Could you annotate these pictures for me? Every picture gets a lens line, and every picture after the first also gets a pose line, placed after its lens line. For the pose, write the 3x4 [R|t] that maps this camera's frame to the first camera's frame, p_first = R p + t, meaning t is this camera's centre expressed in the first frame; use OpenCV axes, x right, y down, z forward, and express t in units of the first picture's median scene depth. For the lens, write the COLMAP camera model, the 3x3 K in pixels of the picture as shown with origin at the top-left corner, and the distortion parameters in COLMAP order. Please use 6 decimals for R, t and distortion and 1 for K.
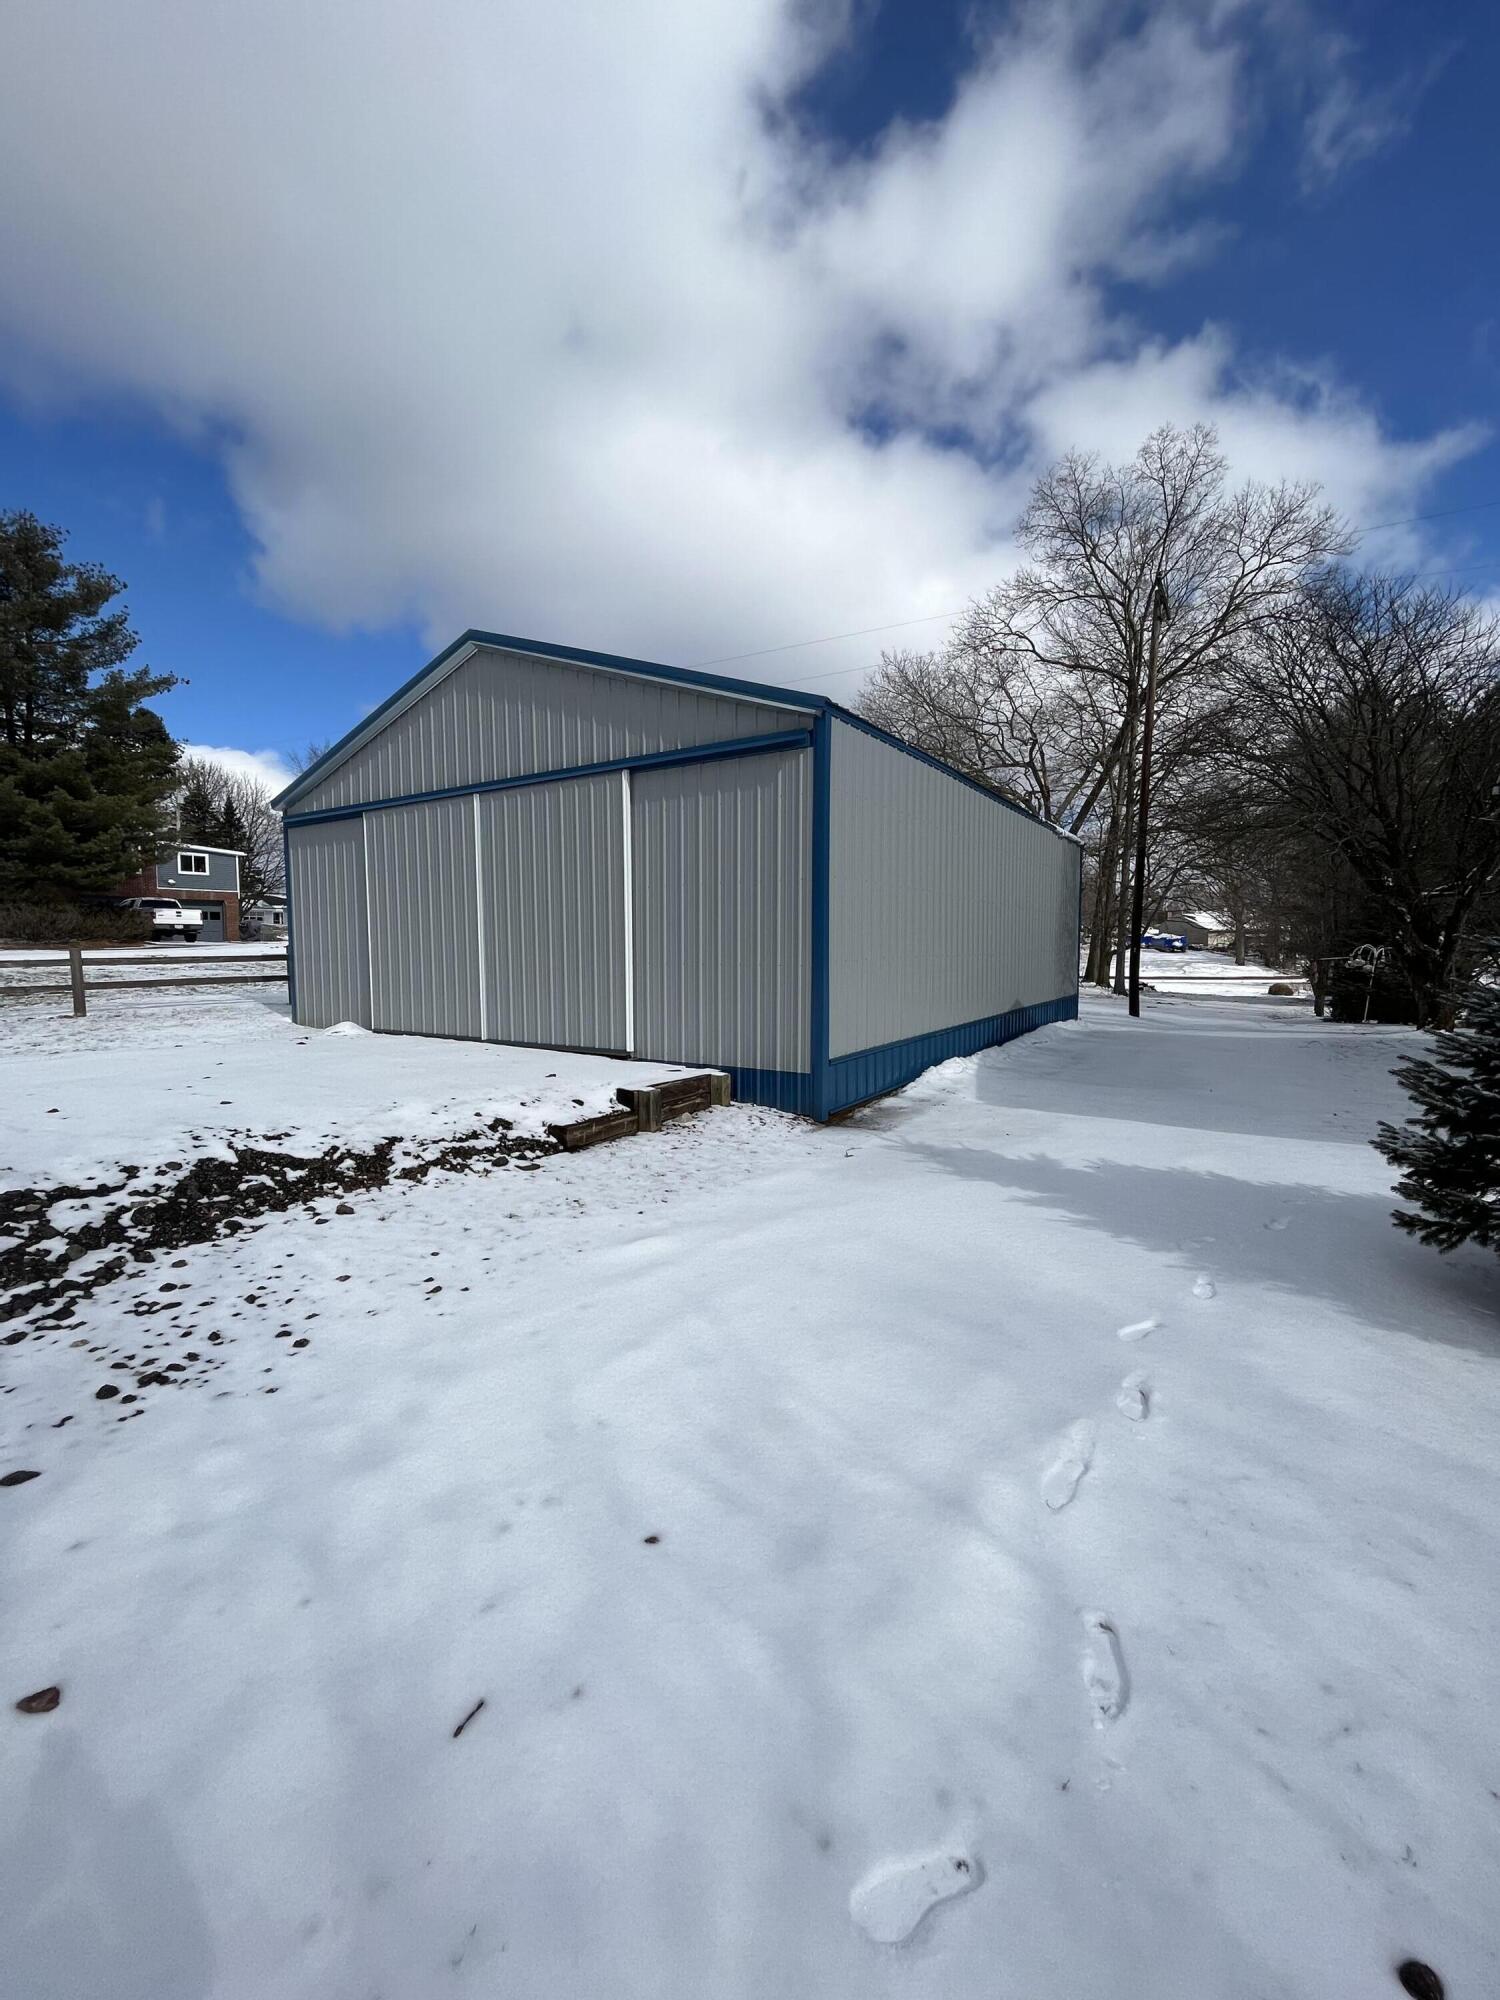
lens RADIAL K [[802.4, 0, 750.2], [0, 802.4, 996.8], [0, 0, 1]] dist [0.010634, 0.000059]
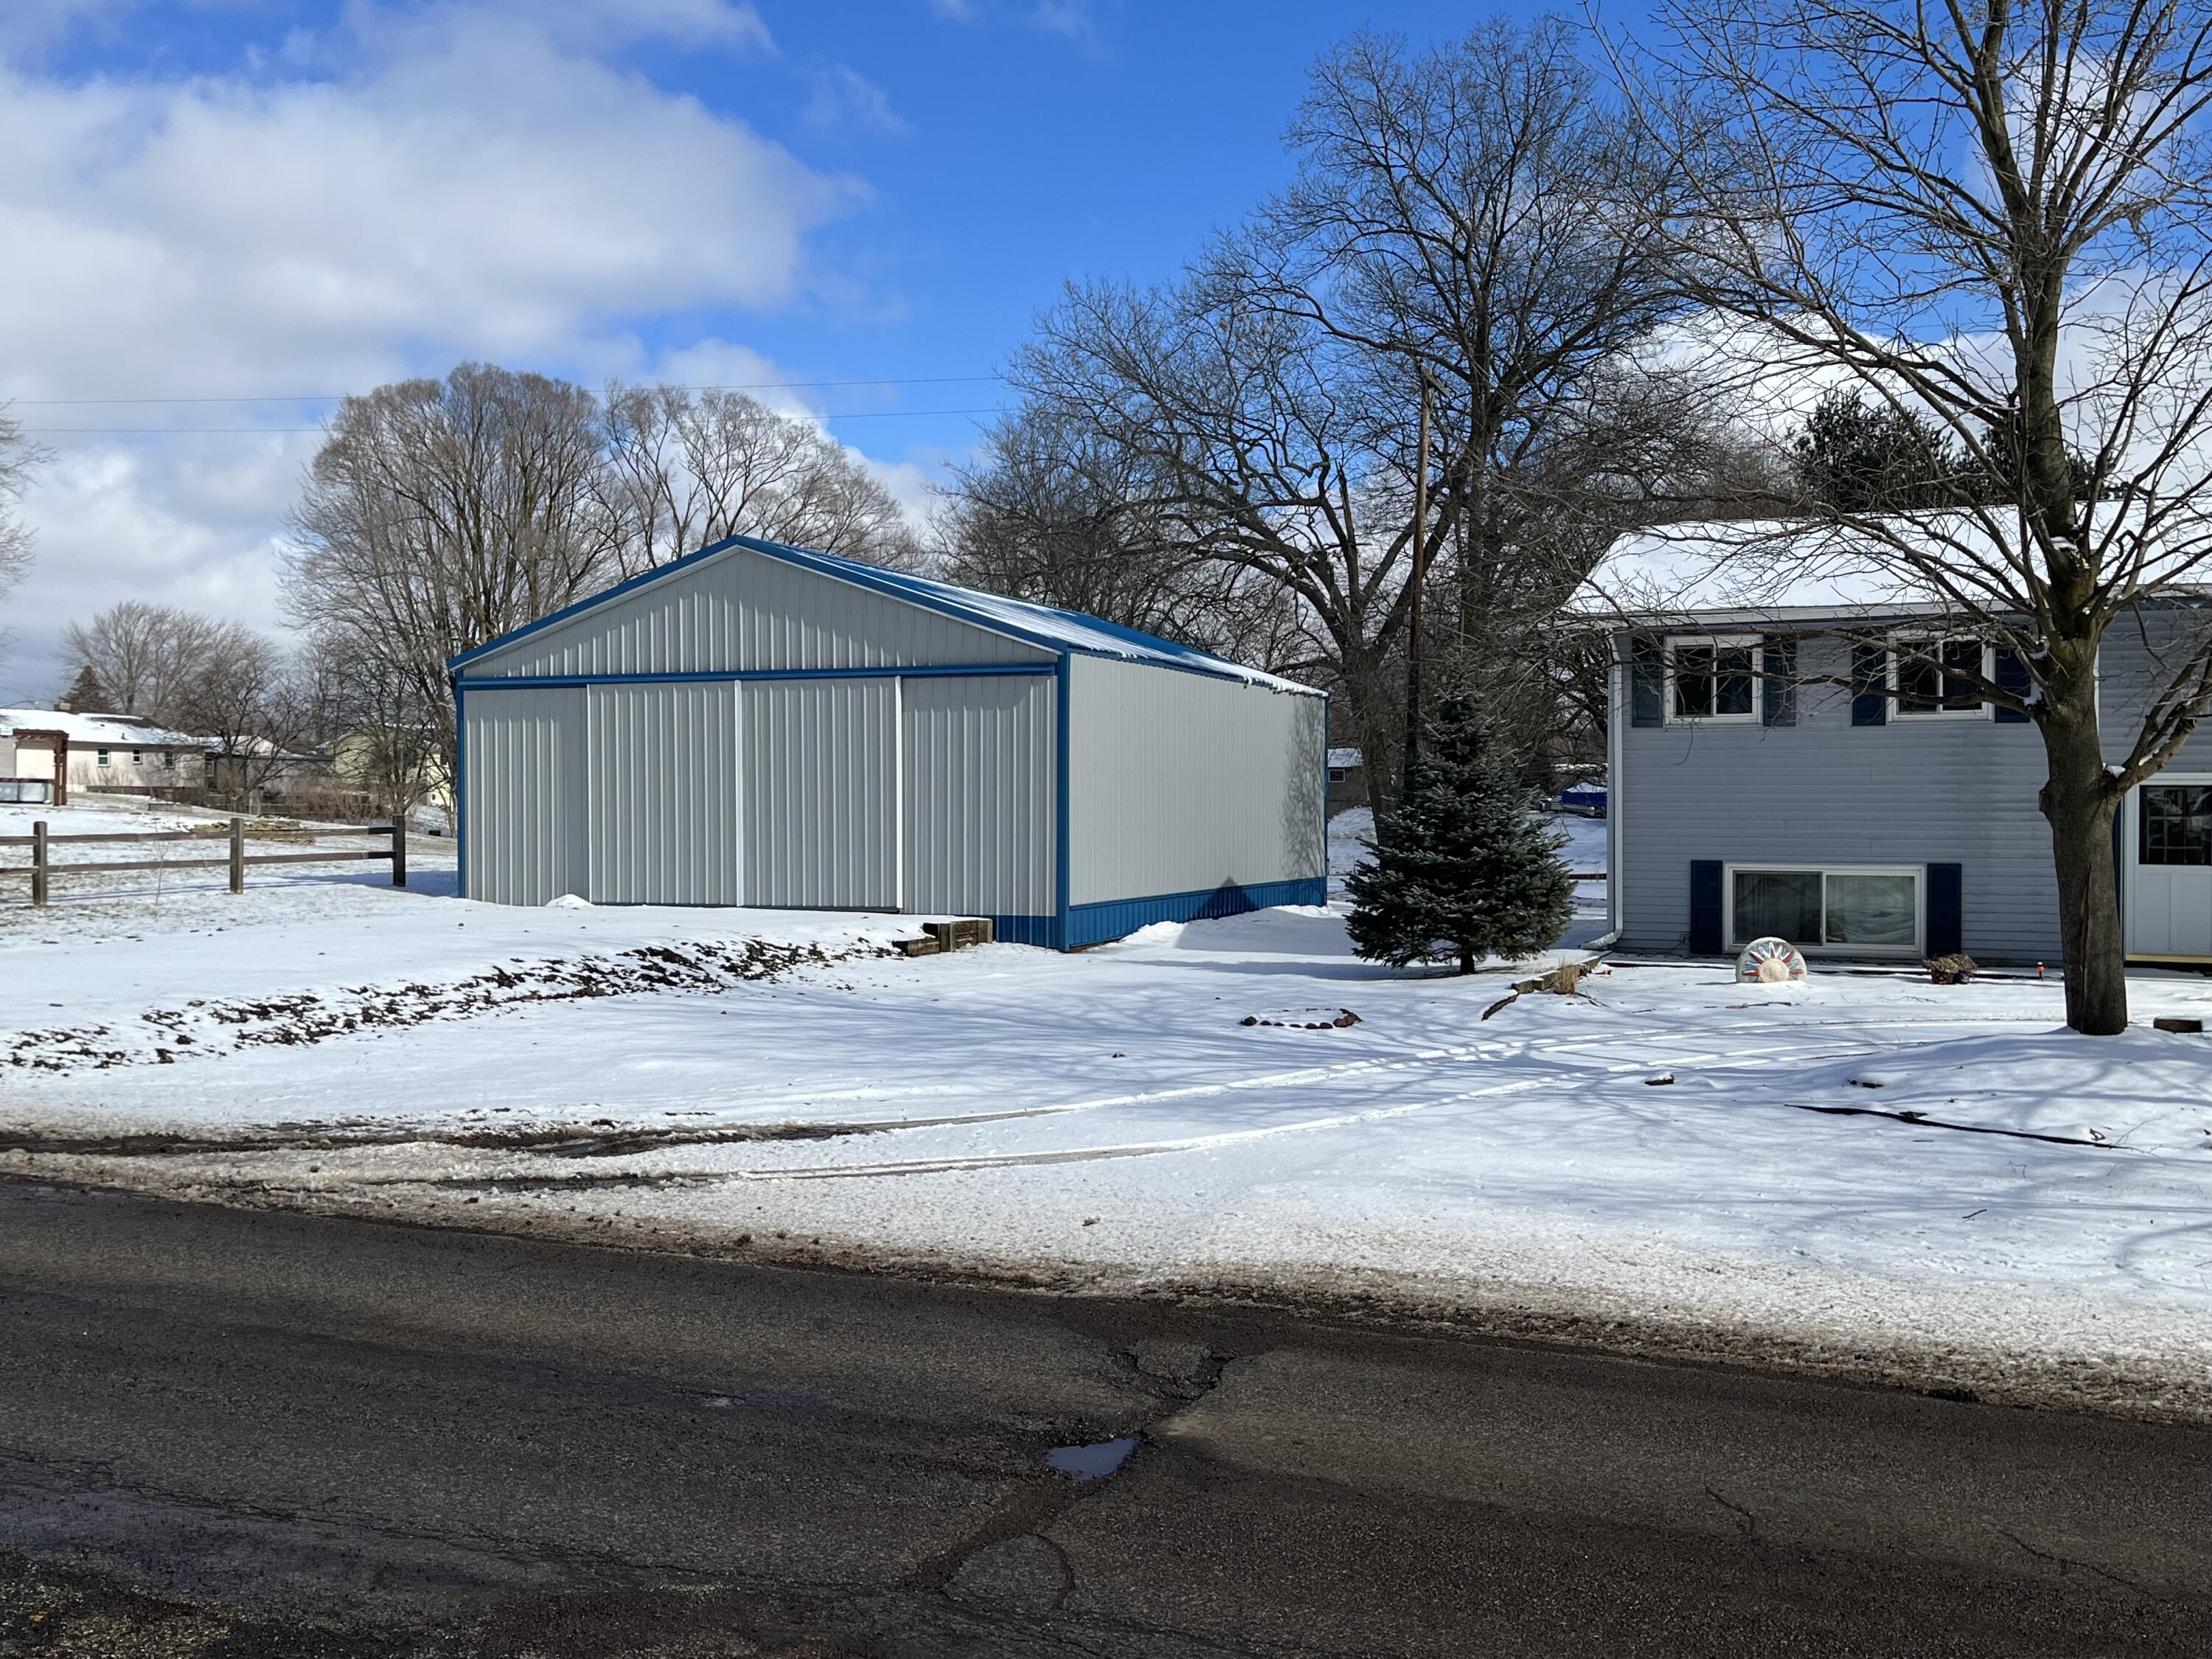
lens RADIAL K [[2006.5, 0, 1110.2], [0, 2006.5, 853.0], [0, 0, 1]] dist [-0.005305, 0.000000]
pose [[0.981343, -0.000714, 0.192262, -0.369000], [0.008540, 0.999168, -0.039880, 0.095711], [-0.192074, 0.040778, 0.980533, -1.768257]]
